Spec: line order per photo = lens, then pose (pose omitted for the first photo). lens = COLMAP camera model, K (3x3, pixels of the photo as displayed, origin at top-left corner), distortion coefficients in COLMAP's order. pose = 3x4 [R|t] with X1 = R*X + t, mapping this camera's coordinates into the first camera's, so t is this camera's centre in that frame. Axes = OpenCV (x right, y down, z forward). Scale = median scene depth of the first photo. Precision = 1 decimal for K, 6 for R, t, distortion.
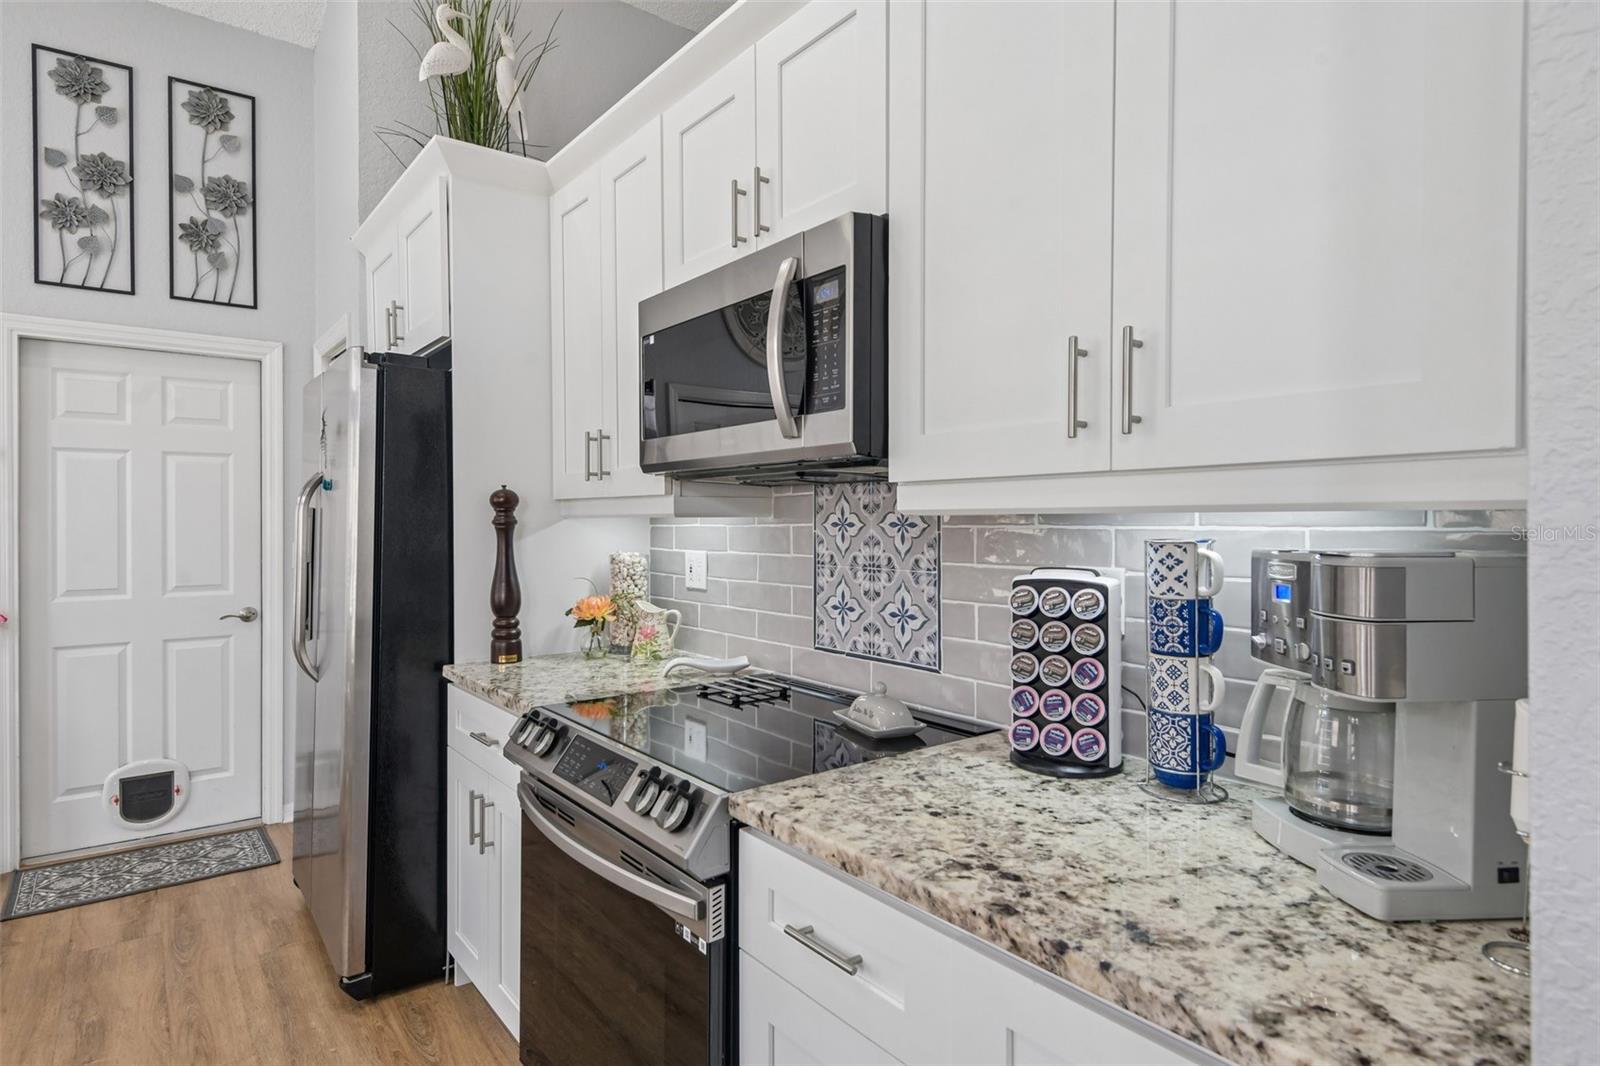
lens RADIAL K [[876.3, 0, 800.8], [0, 876.3, 520.0], [0, 0, 1]] dist [0.029197, -0.016883]
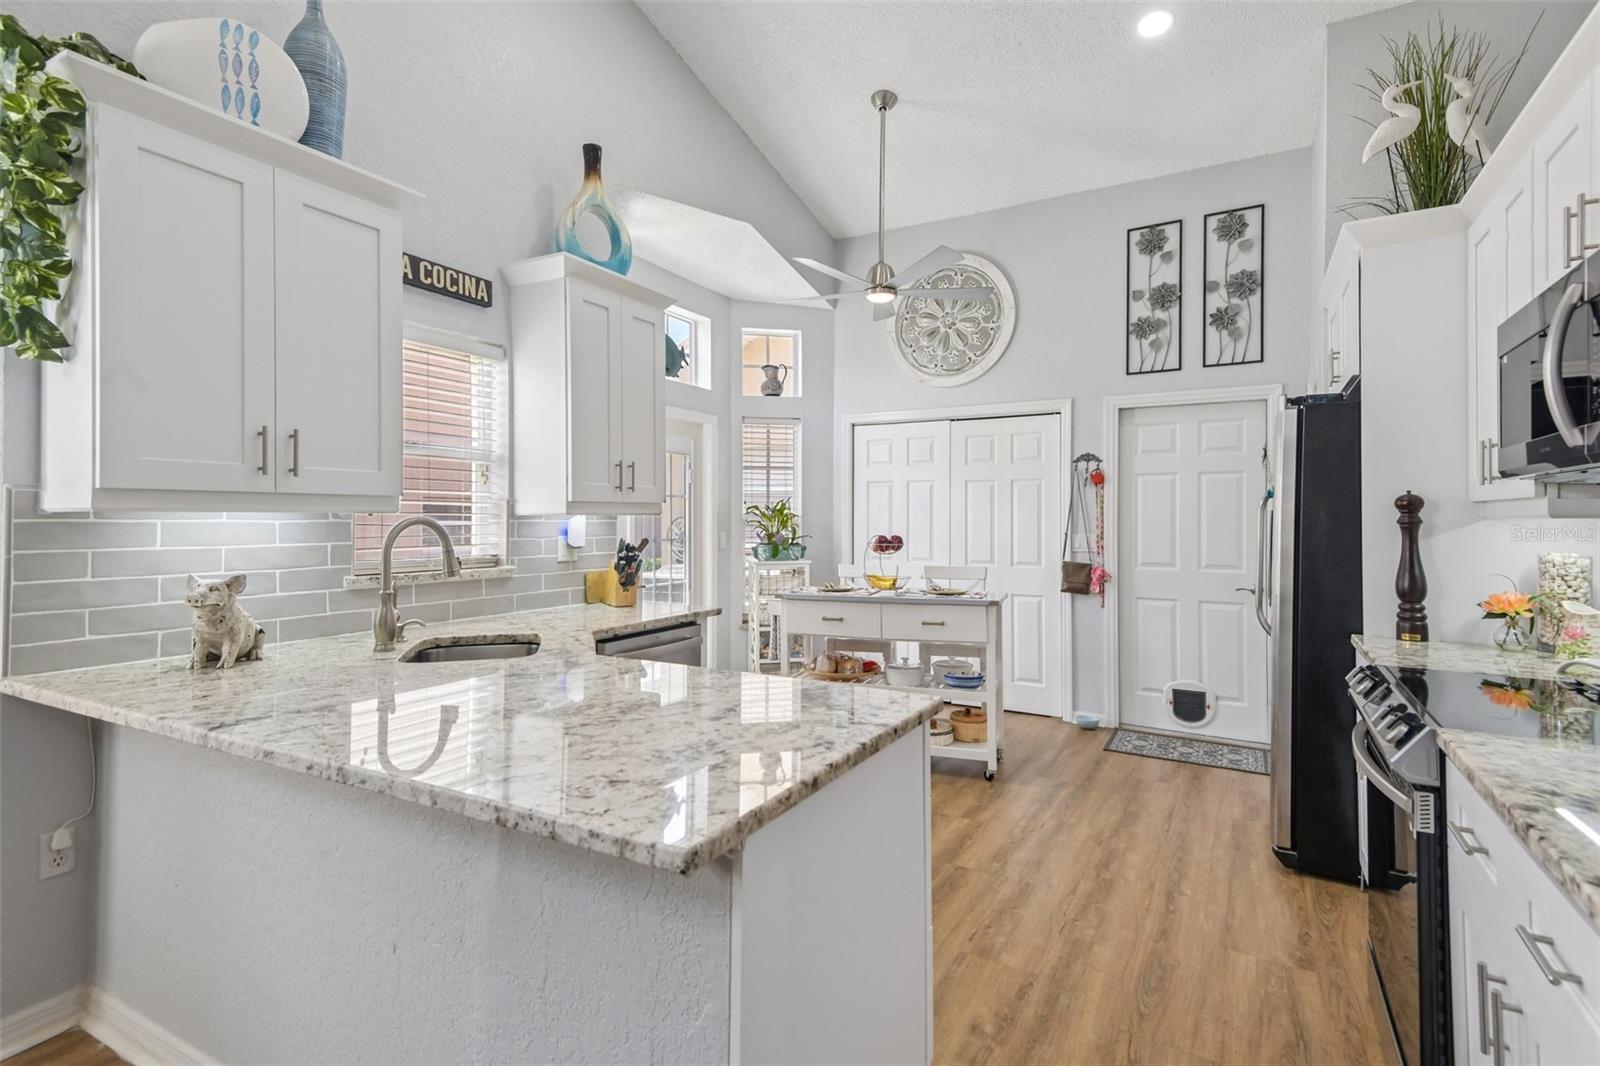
lens RADIAL K [[788.8, 0, 799.7], [0, 788.8, 510.0], [0, 0, 1]] dist [0.000419, -0.000063]
pose [[0.394554, -0.004796, -0.918860, 0.237003], [-0.006935, 0.999942, -0.008197, 0.000676], [0.918847, 0.009607, 0.394498, -0.132273]]
